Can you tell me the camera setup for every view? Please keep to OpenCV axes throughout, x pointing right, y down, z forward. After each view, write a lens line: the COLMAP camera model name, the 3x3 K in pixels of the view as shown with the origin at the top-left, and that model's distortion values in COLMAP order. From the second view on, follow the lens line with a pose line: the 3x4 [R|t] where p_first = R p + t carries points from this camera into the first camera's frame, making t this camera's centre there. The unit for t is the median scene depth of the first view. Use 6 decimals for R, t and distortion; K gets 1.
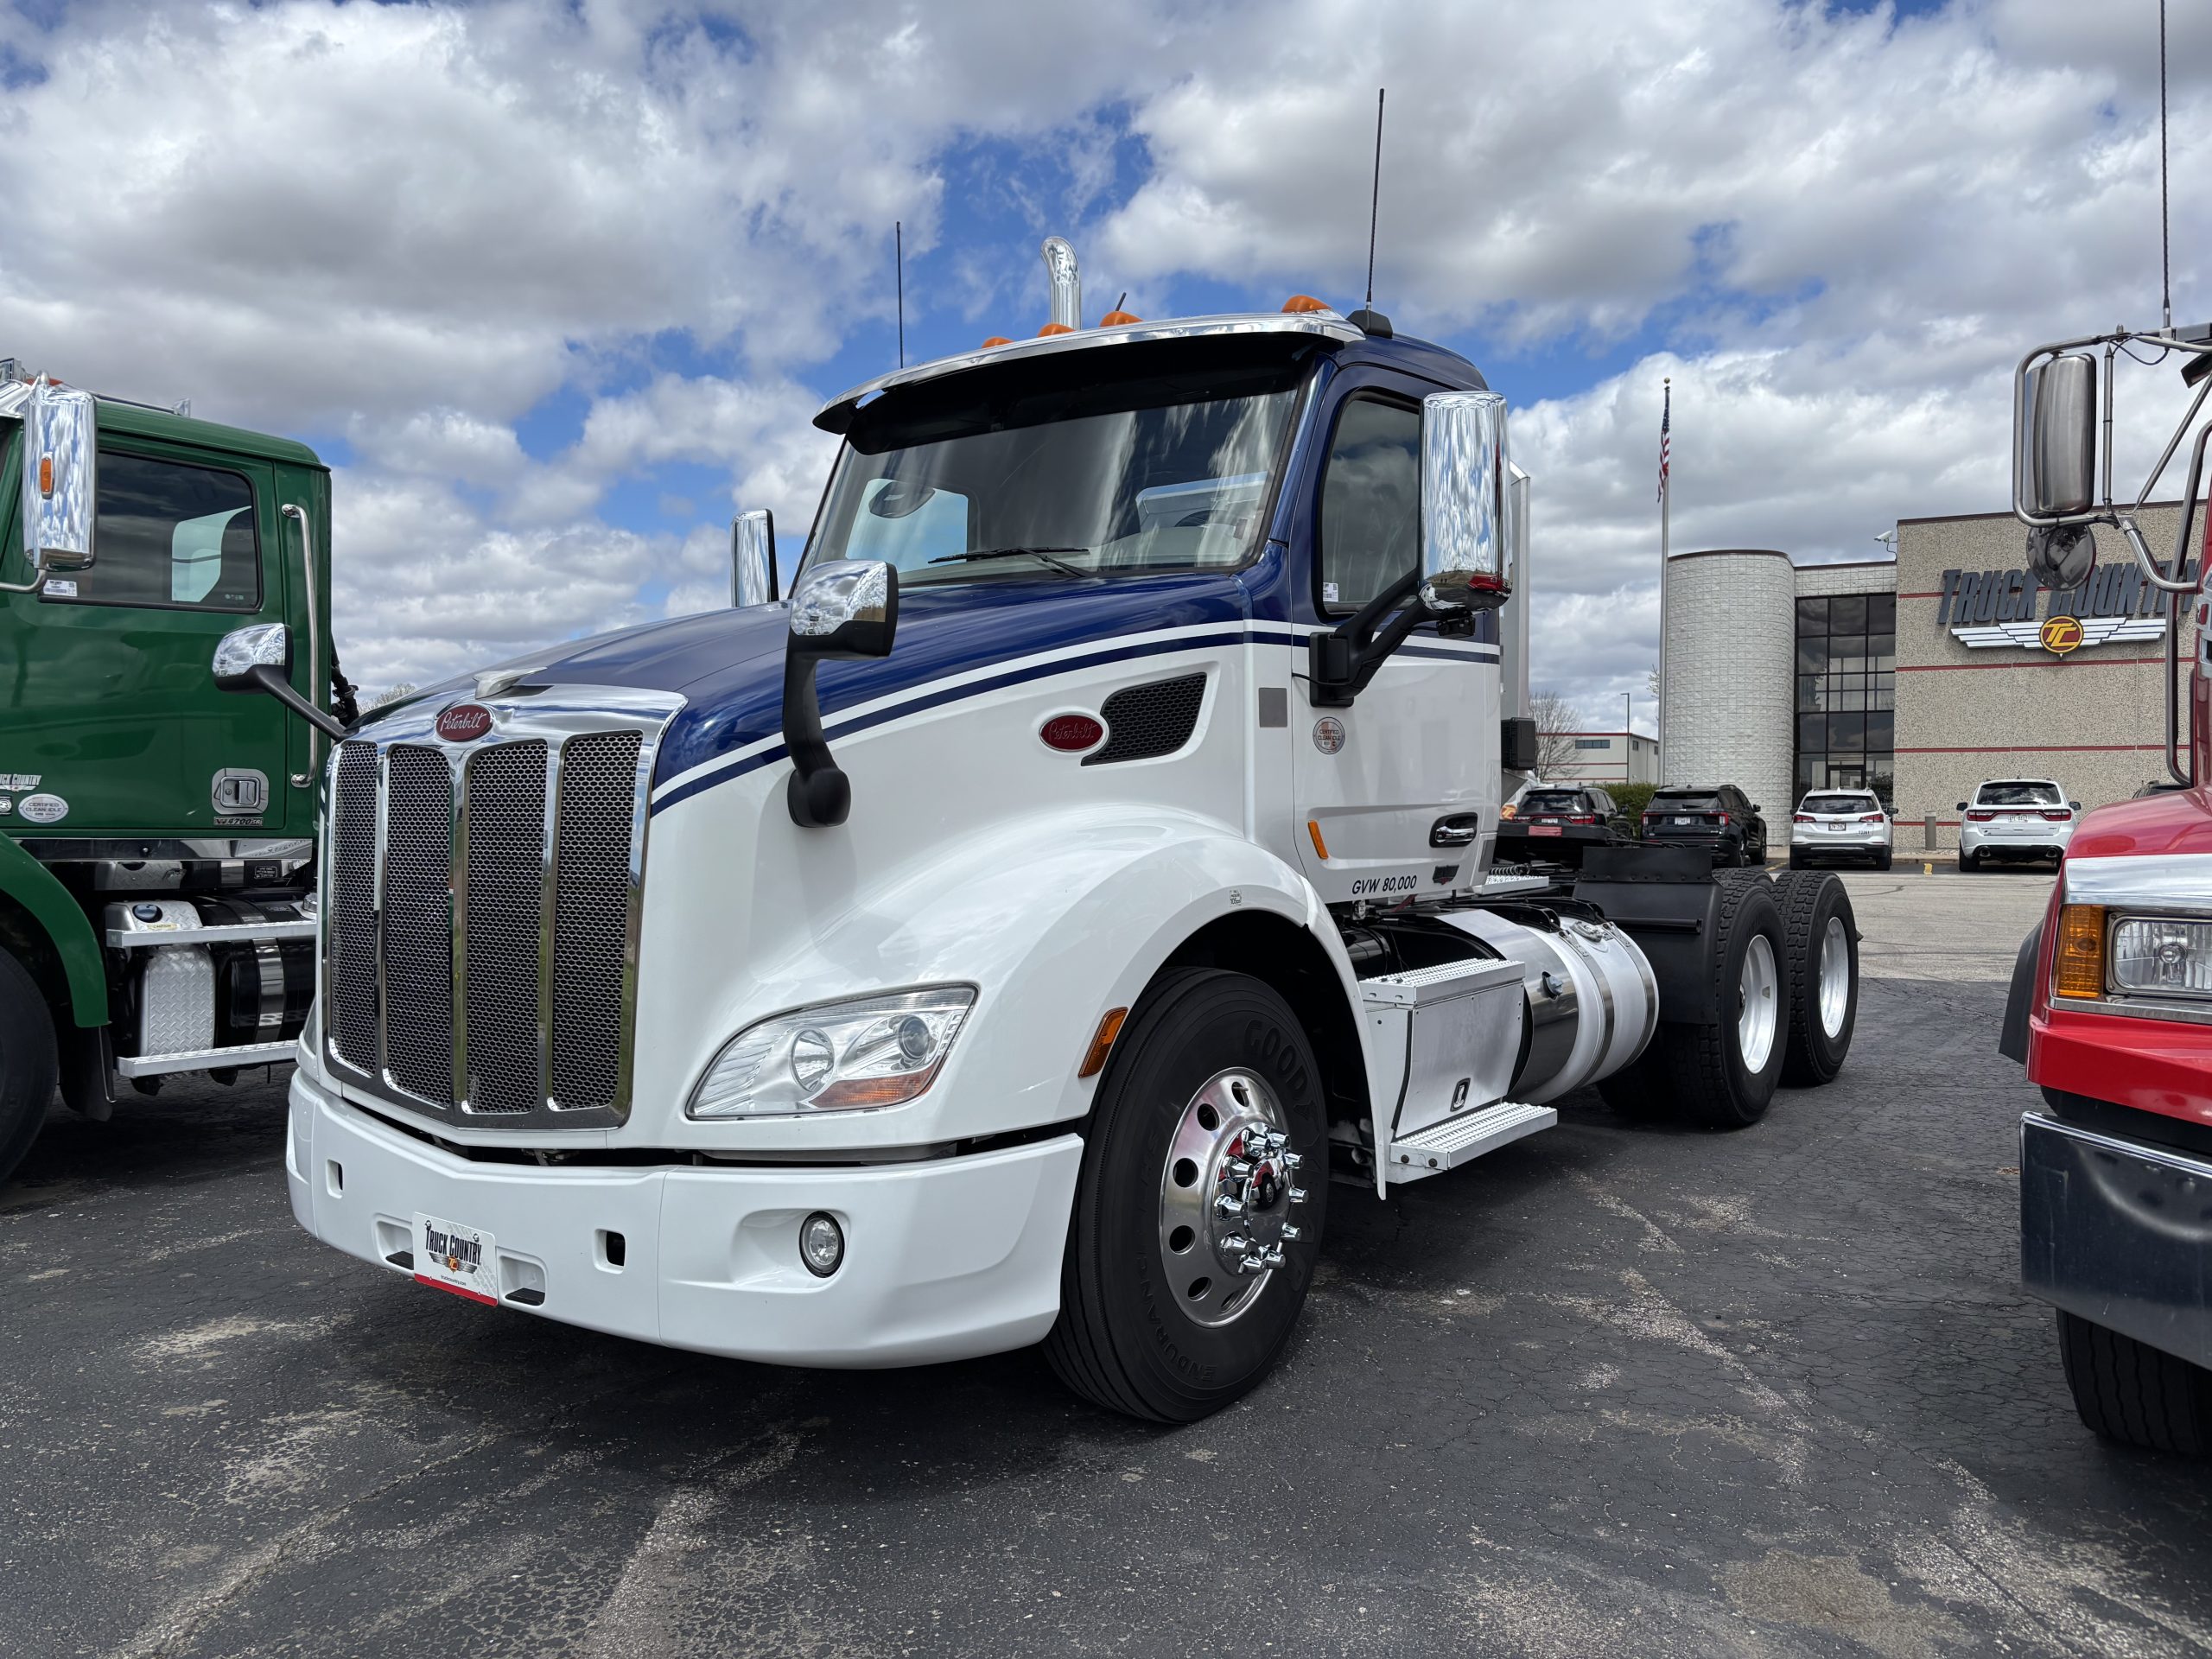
lens RADIAL K [[1751.8, 0, 1080.3], [0, 1751.8, 831.4], [0, 0, 1]] dist [0.037004, -0.010238]
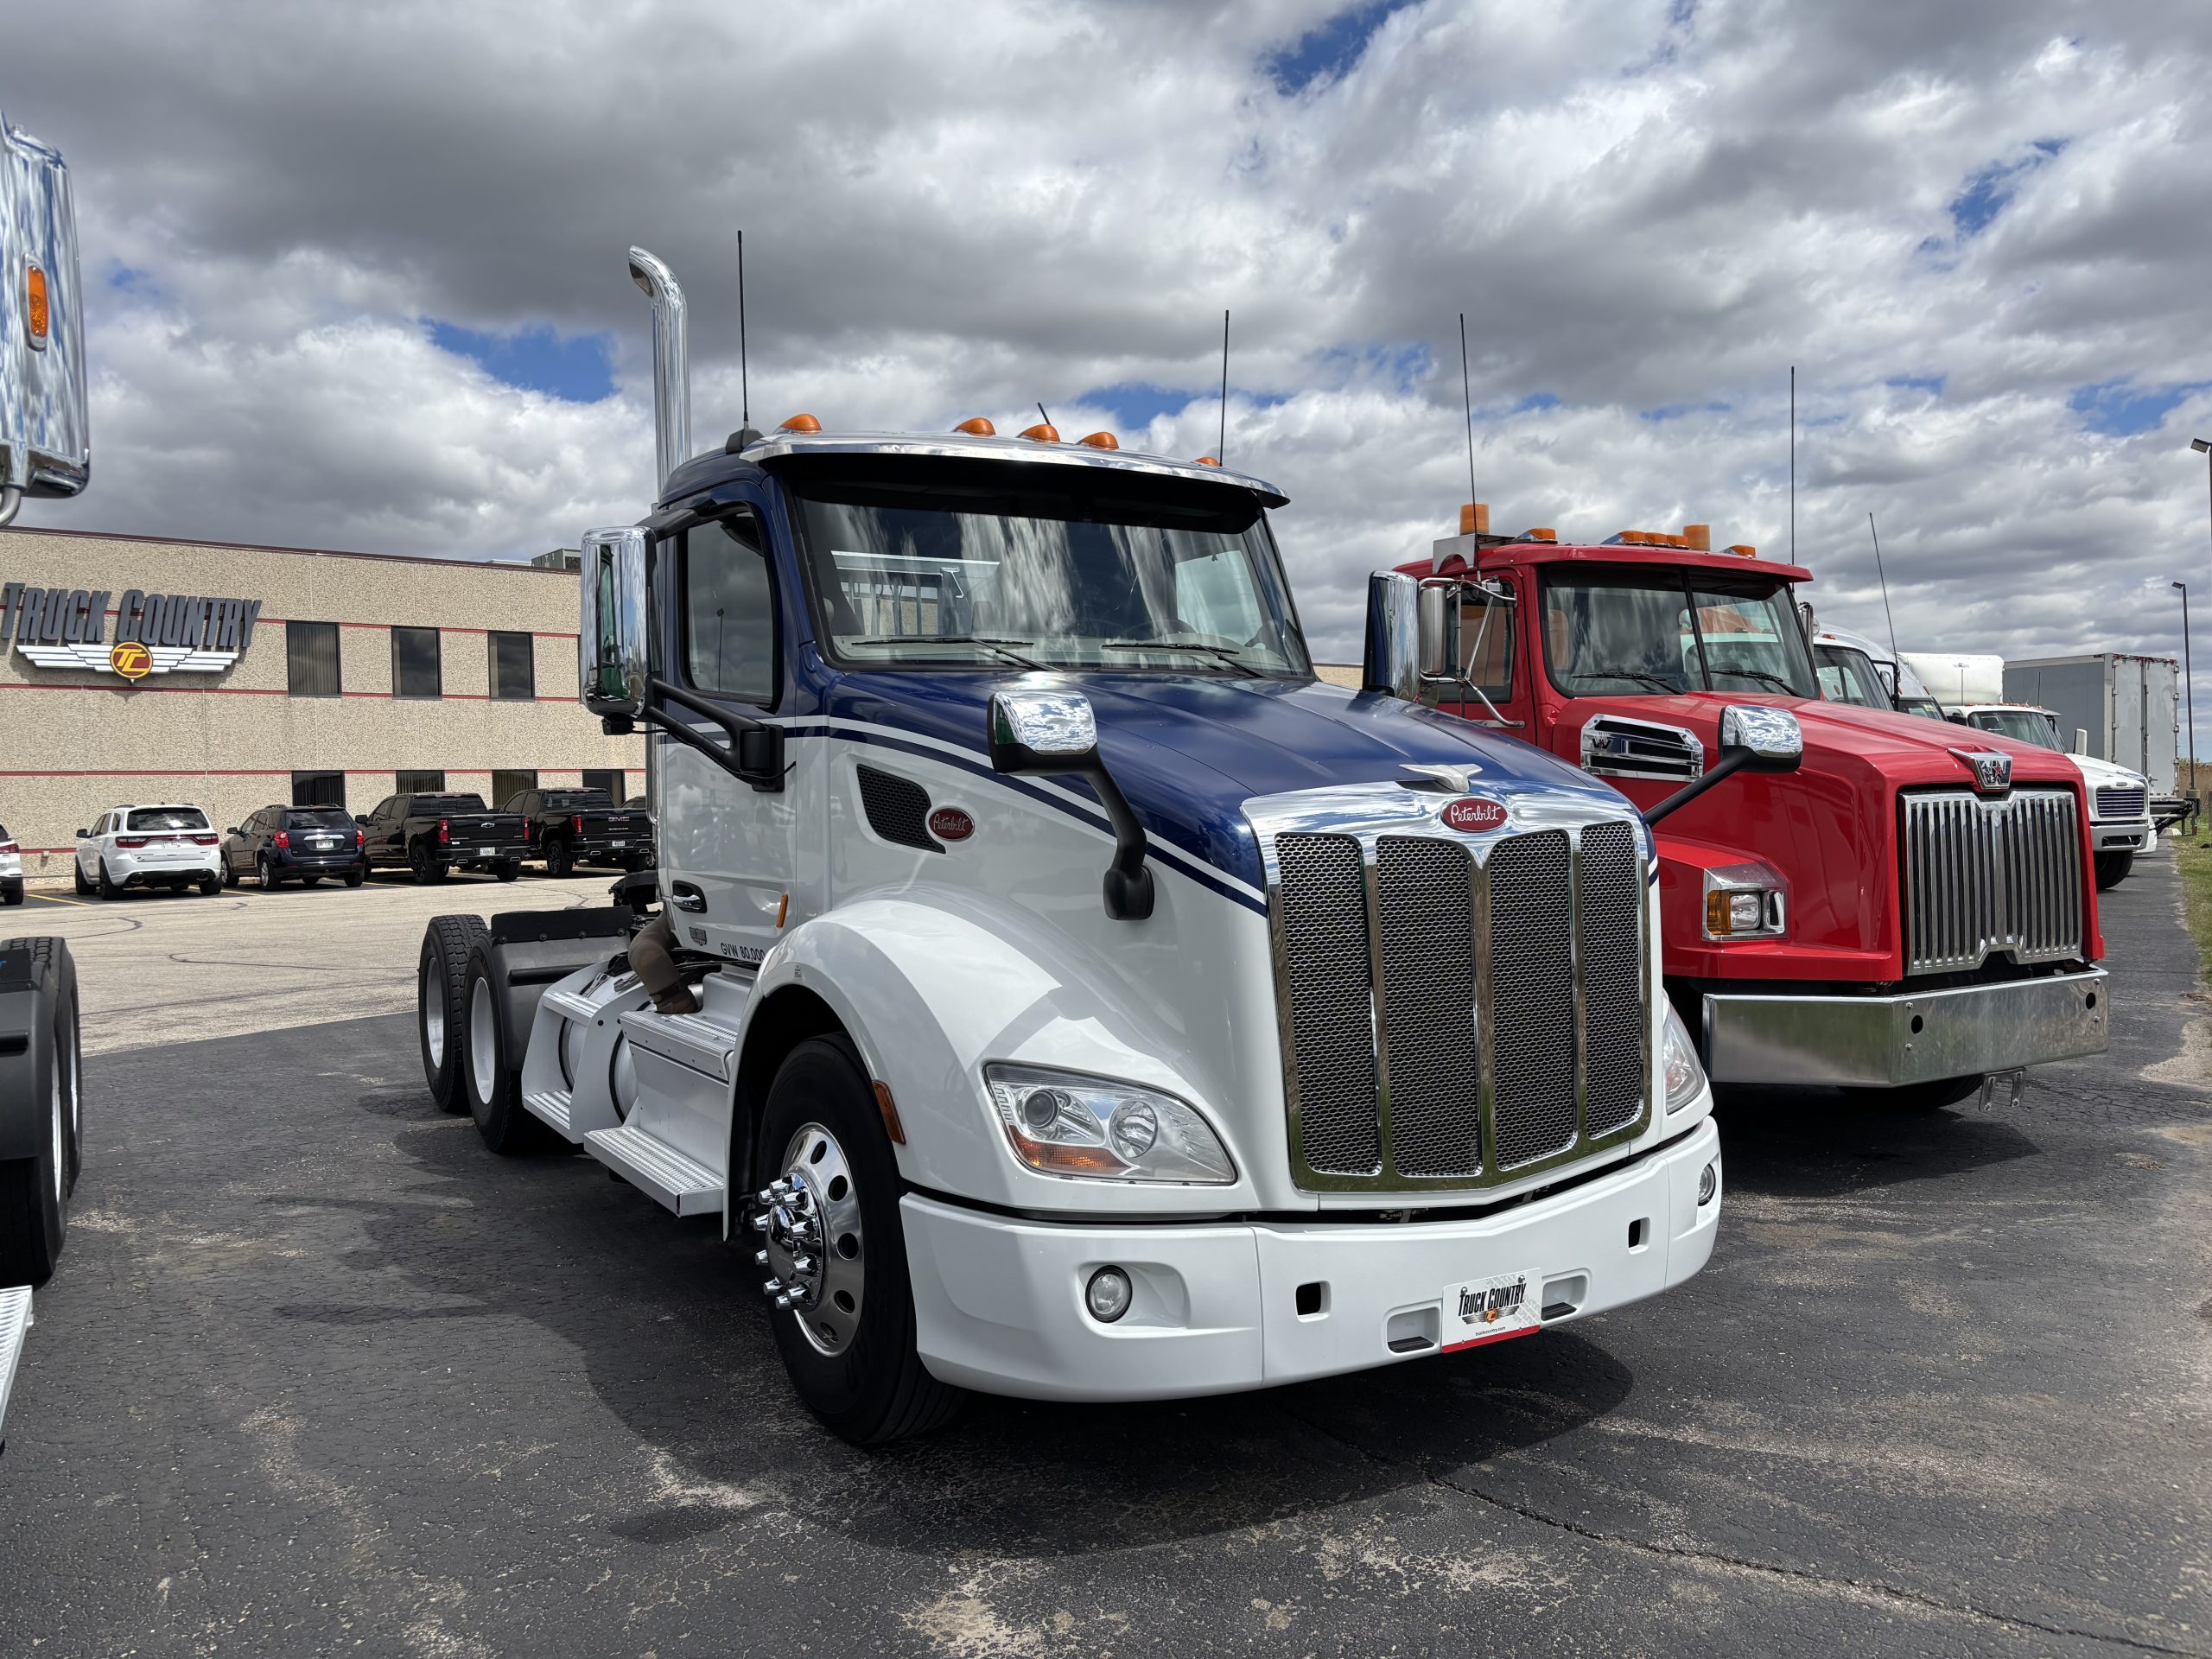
lens RADIAL K [[1741.2, 0, 1155.3], [0, 1741.2, 824.2], [0, 0, 1]] dist [0.033536, -0.002242]
pose [[0.341236, -0.023478, 0.939685, -0.962972], [0.034159, 0.999337, 0.012565, -0.051665], [-0.939357, 0.027811, 0.341812, 0.552185]]
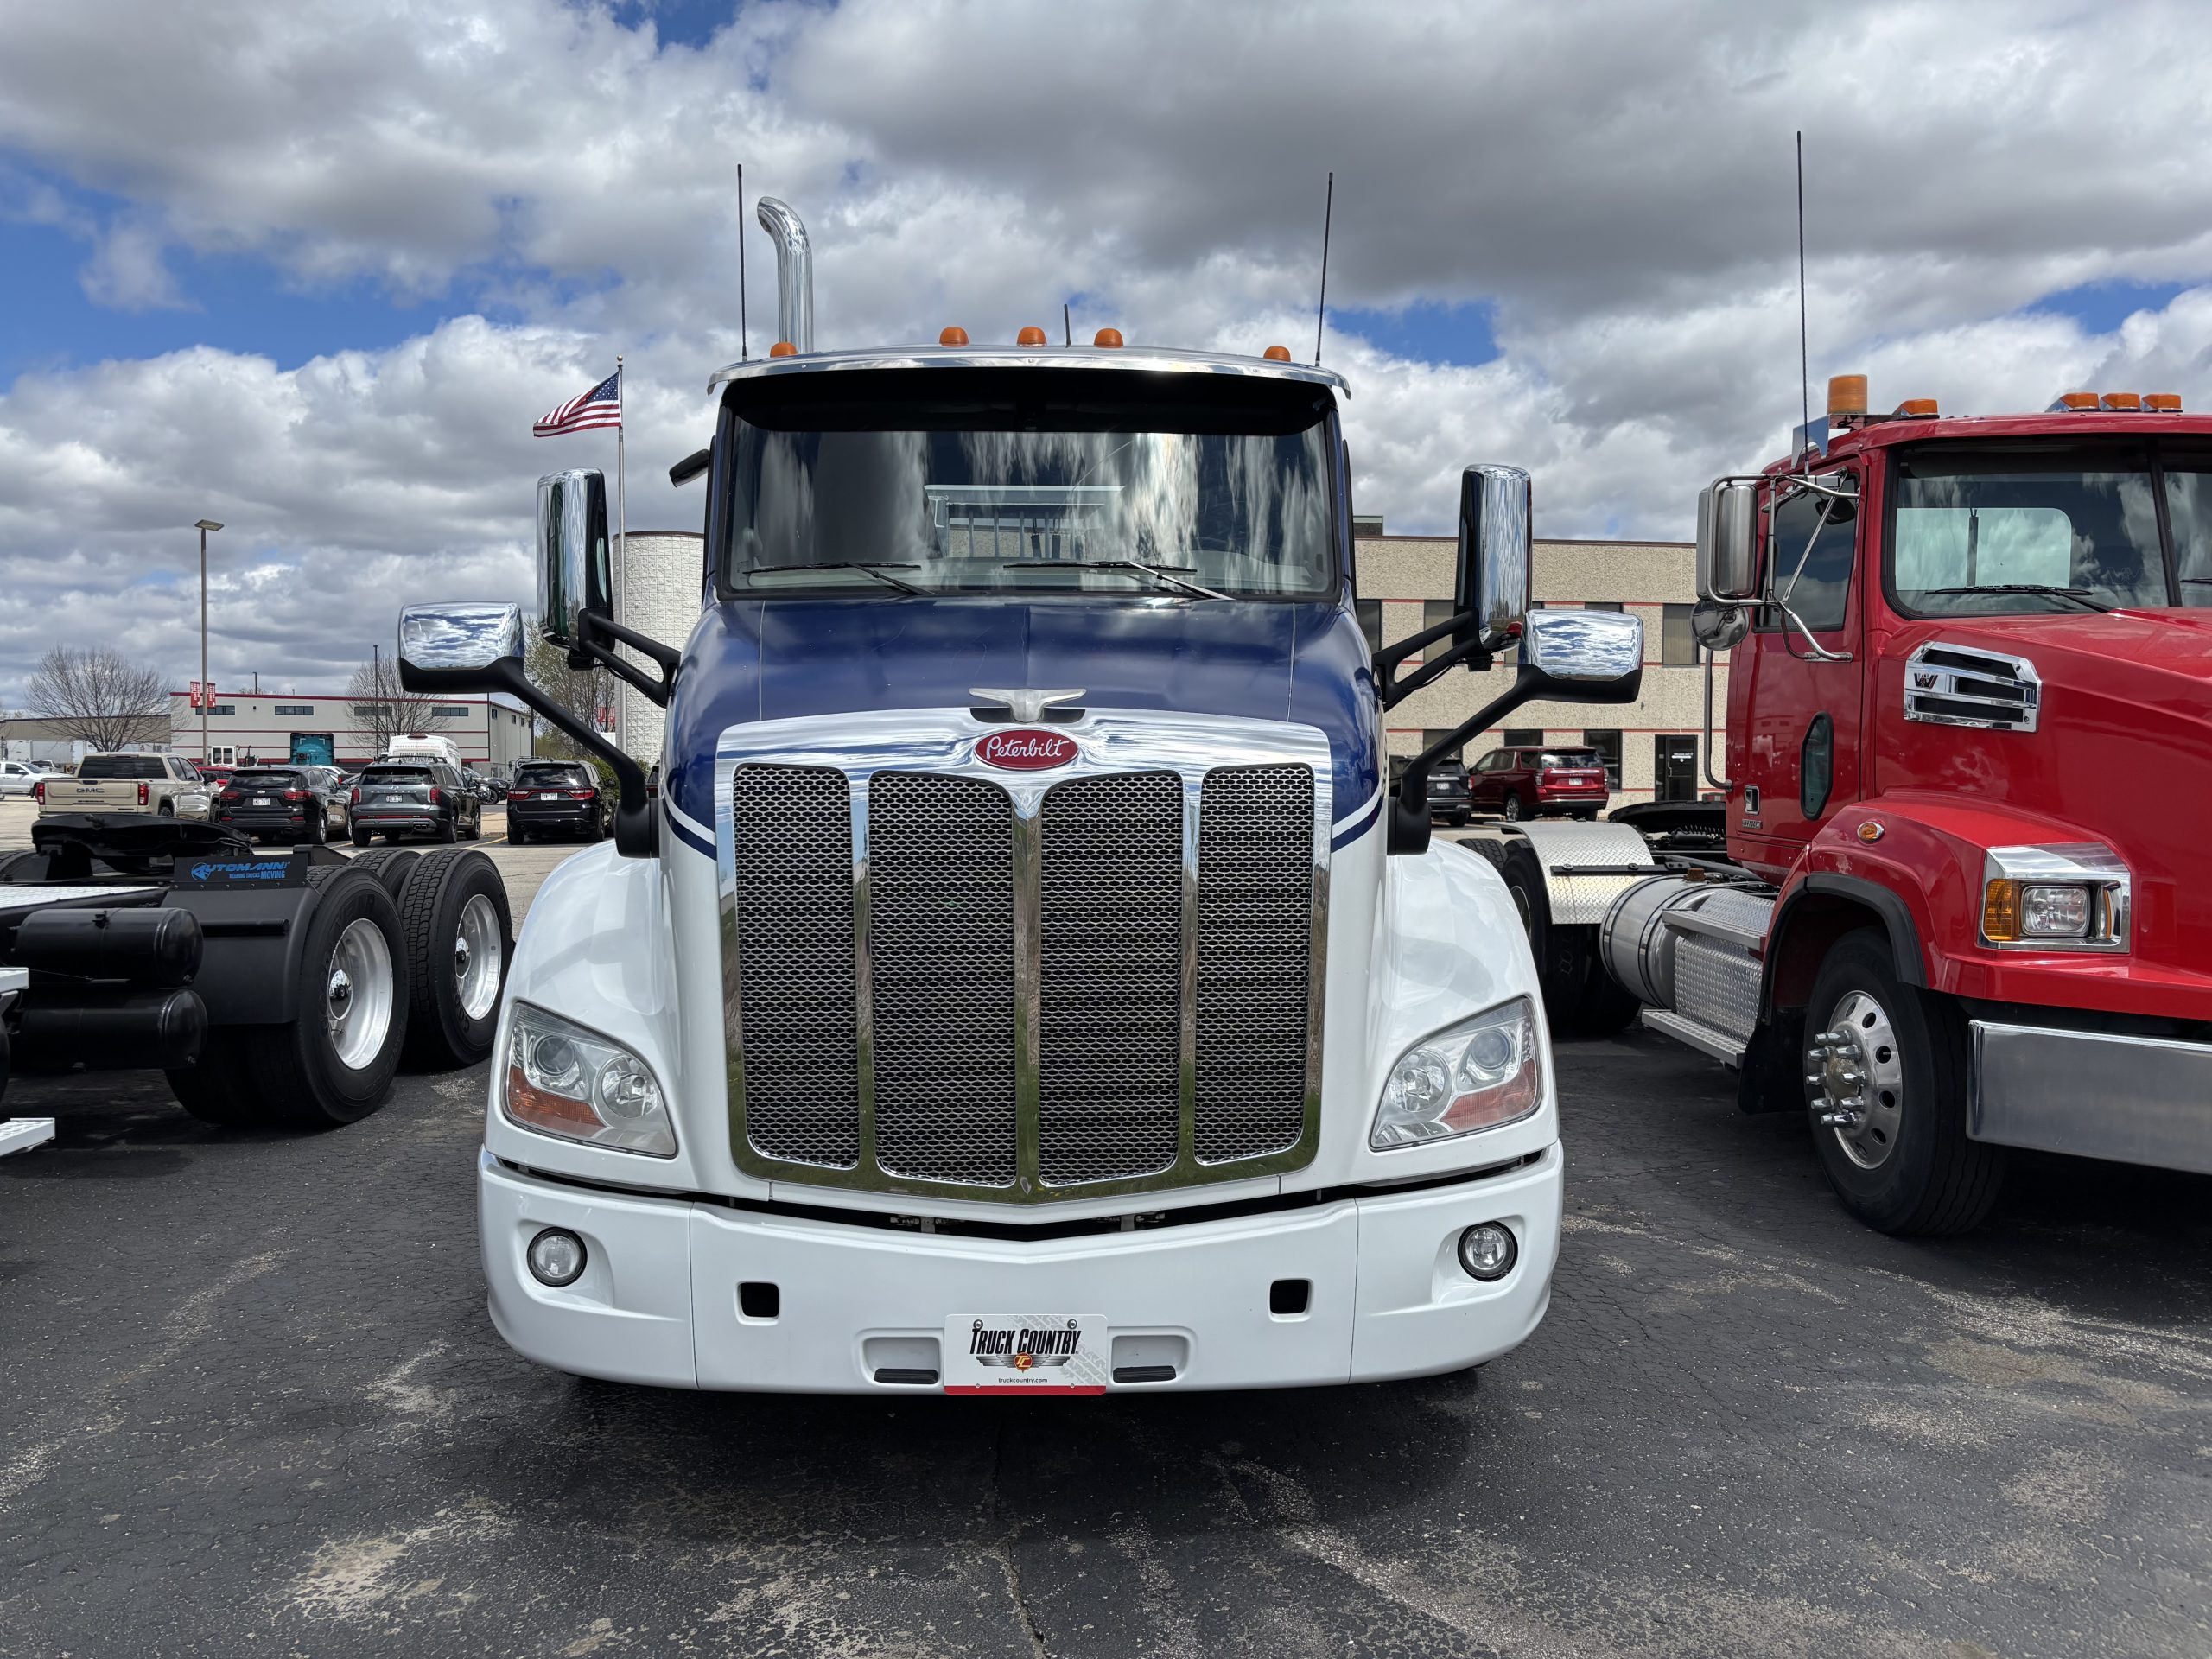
lens RADIAL K [[1751.8, 0, 1080.3], [0, 1751.8, 831.4], [0, 0, 1]] dist [0.037004, -0.010238]
pose [[0.765046, -0.025439, 0.643473, -0.604045], [0.012243, 0.999613, 0.024963, -0.028687], [-0.643859, -0.011220, 0.765062, 0.208664]]
